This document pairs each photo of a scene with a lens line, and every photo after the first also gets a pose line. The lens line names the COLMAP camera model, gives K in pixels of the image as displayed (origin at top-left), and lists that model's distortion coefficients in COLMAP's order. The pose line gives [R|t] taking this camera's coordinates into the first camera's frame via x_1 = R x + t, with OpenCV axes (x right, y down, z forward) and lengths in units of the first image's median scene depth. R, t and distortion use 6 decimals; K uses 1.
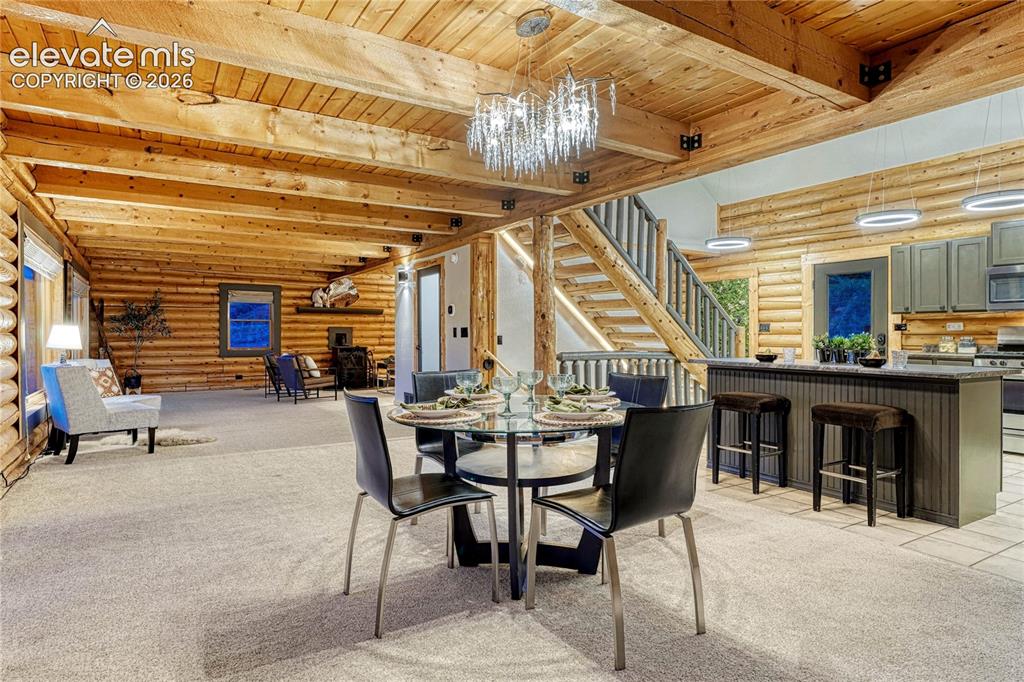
lens RADIAL K [[578.6, 0, 514.3], [0, 578.6, 337.4], [0, 0, 1]] dist [0.005431, 0.000501]
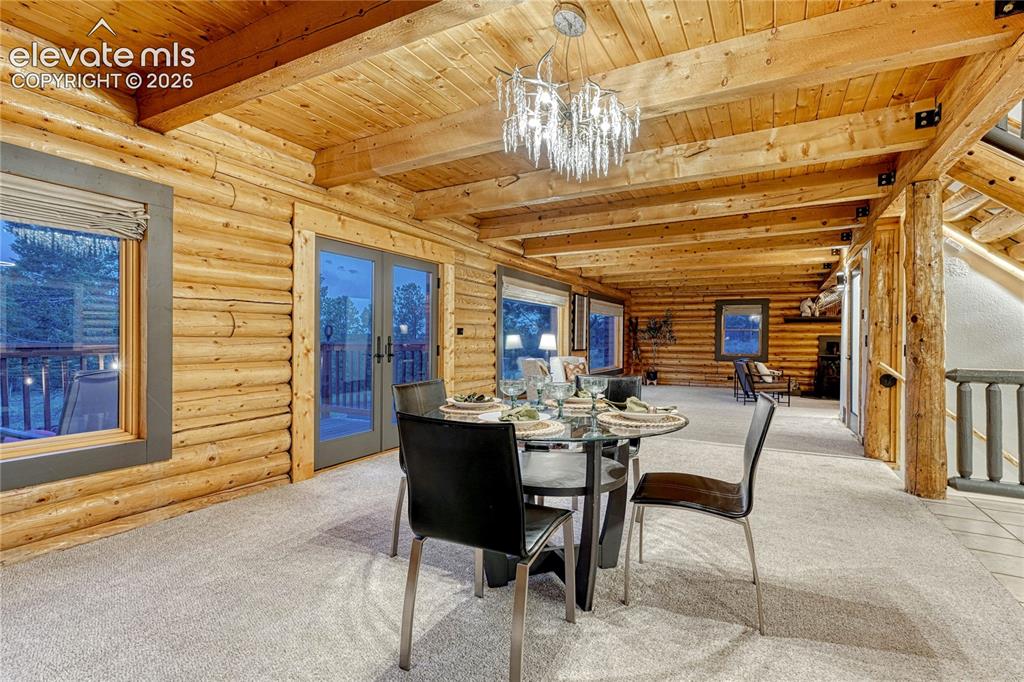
lens RADIAL K [[484.0, 0, 512.0], [0, 484.0, 341.0], [0, 0, 1]] dist [0.001347, 0.000106]
pose [[0.491394, 0.004945, -0.870923, 0.172363], [-0.013531, 0.999907, -0.001957, 0.000430], [0.870832, 0.012746, 0.491415, 0.127622]]
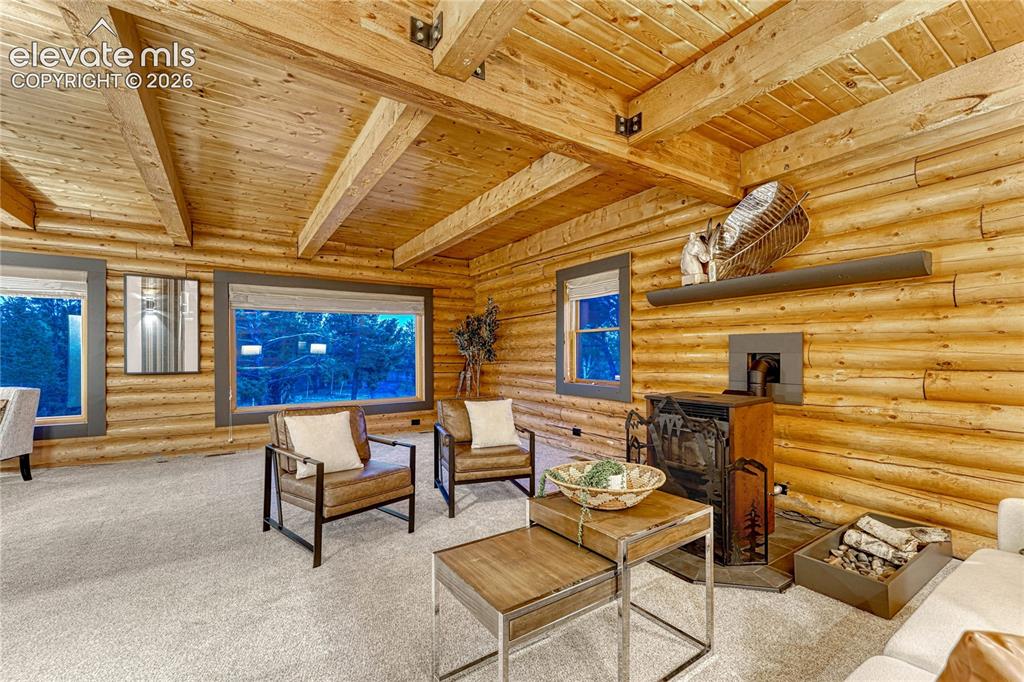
lens RADIAL K [[430.4, 0, 509.7], [0, 430.4, 356.8], [0, 0, 1]] dist [0.000108, 0.000112]
pose [[0.018161, 0.004849, -0.999823, -0.059946], [-0.001978, 0.999986, 0.004814, -0.006472], [0.999833, 0.001890, 0.018171, 0.956610]]
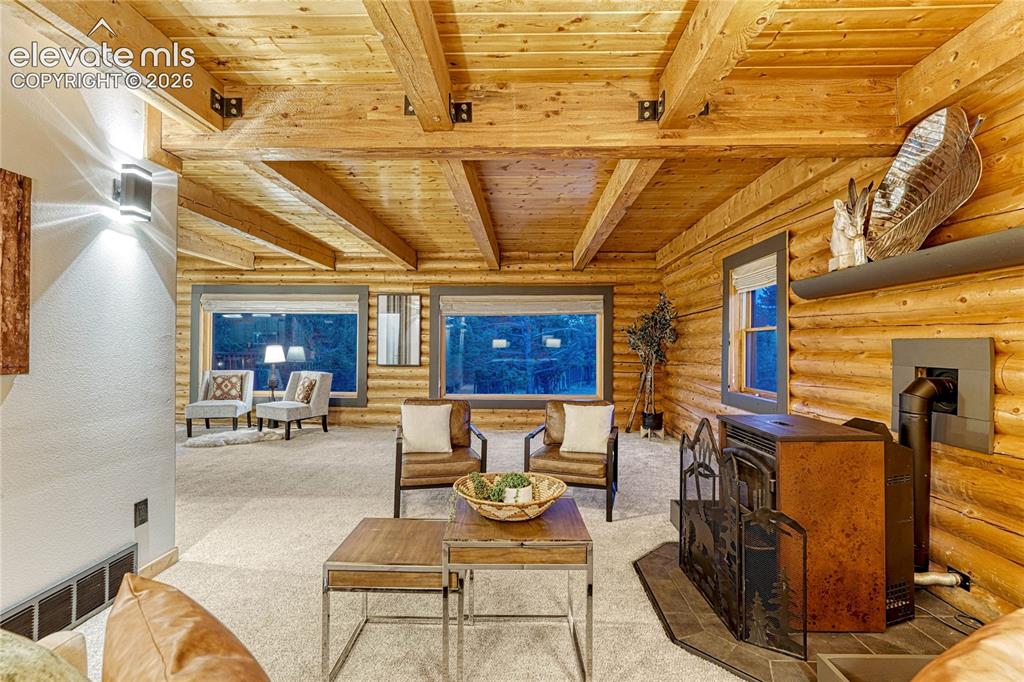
lens RADIAL K [[450.1, 0, 513.1], [0, 450.1, 346.0], [0, 0, 1]] dist [-0.001146, -0.000165]
pose [[-0.556185, -0.004524, -0.831046, -0.074609], [-0.010426, 0.999944, 0.001534, -0.015623], [0.830993, 0.009518, -0.556201, 1.083013]]
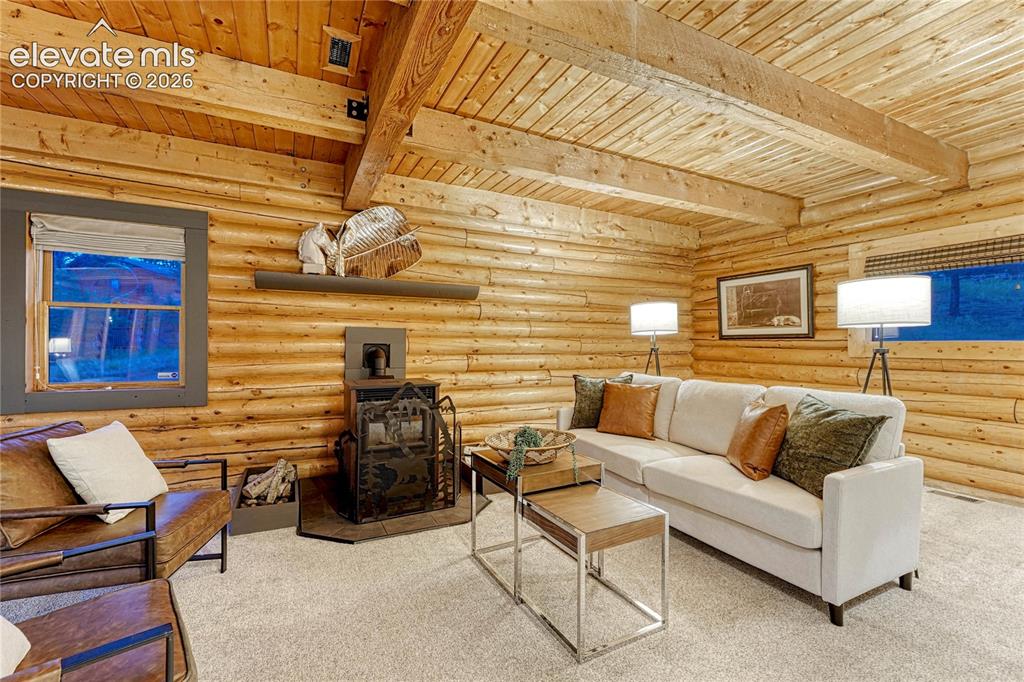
lens RADIAL K [[437.9, 0, 509.3], [0, 437.9, 346.4], [0, 0, 1]] dist [0.000423, 0.000196]
pose [[0.994587, 0.005044, -0.103786, -0.198186], [-0.005253, 0.999985, -0.001735, -0.005754], [0.103775, 0.002271, 0.994598, 0.796209]]
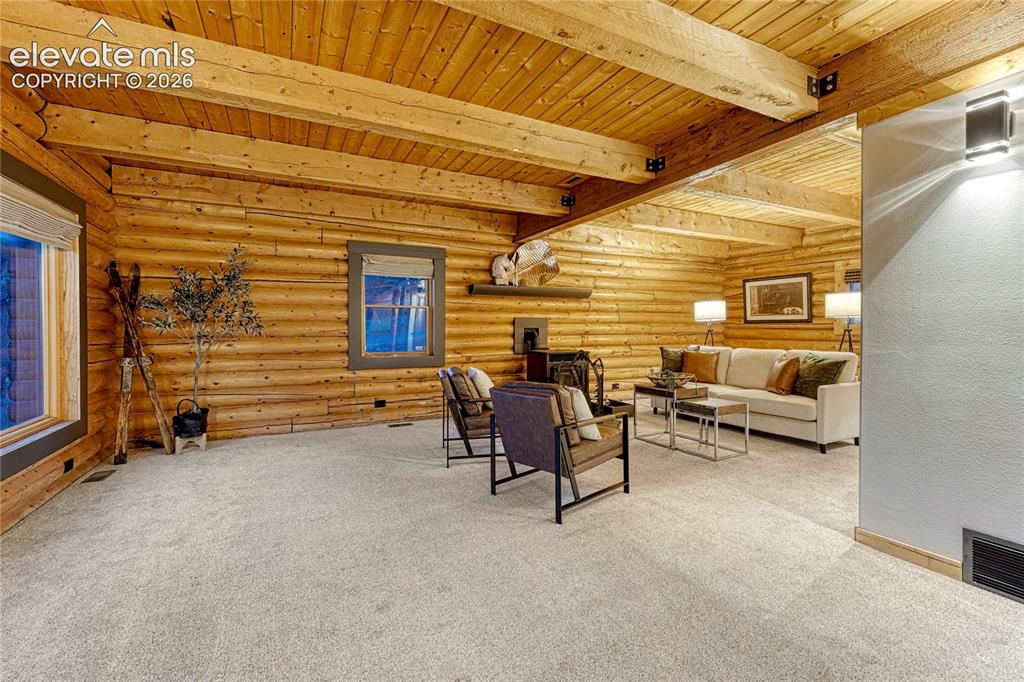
lens RADIAL K [[438.9, 0, 507.1], [0, 438.9, 334.1], [0, 0, 1]] dist [0.000248, 0.000489]
pose [[0.995102, -0.000188, -0.098851, -0.313890], [0.001079, 0.999959, 0.008960, -0.005185], [0.098845, -0.009023, 0.995062, 0.591877]]
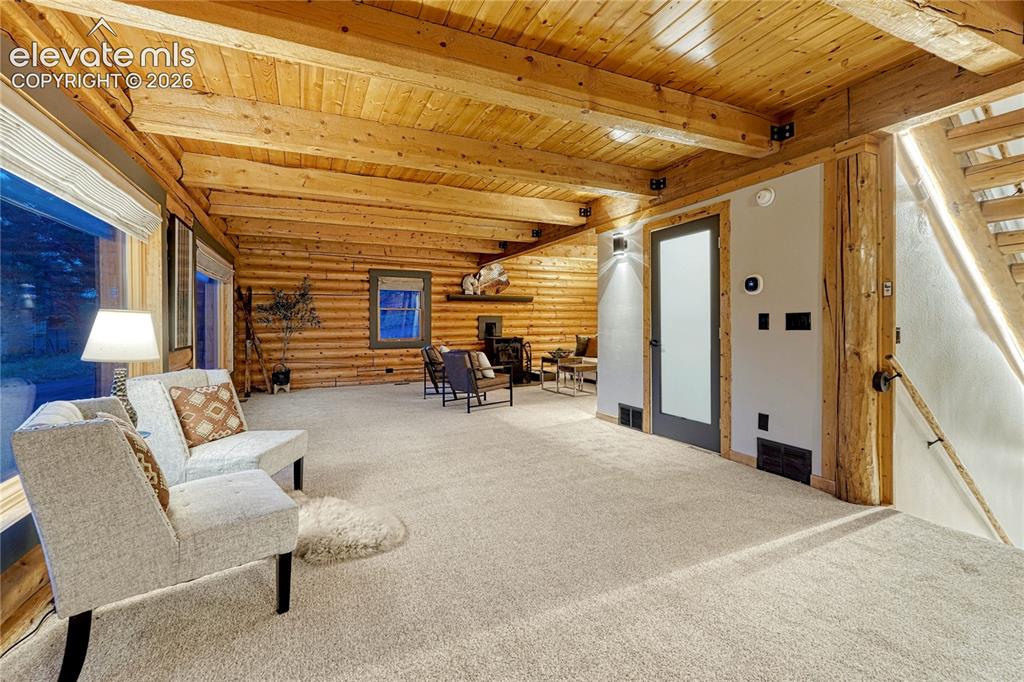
lens RADIAL K [[441.9, 0, 510.2], [0, 441.9, 322.9], [0, 0, 1]] dist [0.001839, 0.000277]
pose [[0.992021, -0.004481, -0.125992, -0.201156], [0.004067, 0.999985, -0.003544, -0.004240], [0.126006, 0.003003, 0.992025, 0.335416]]
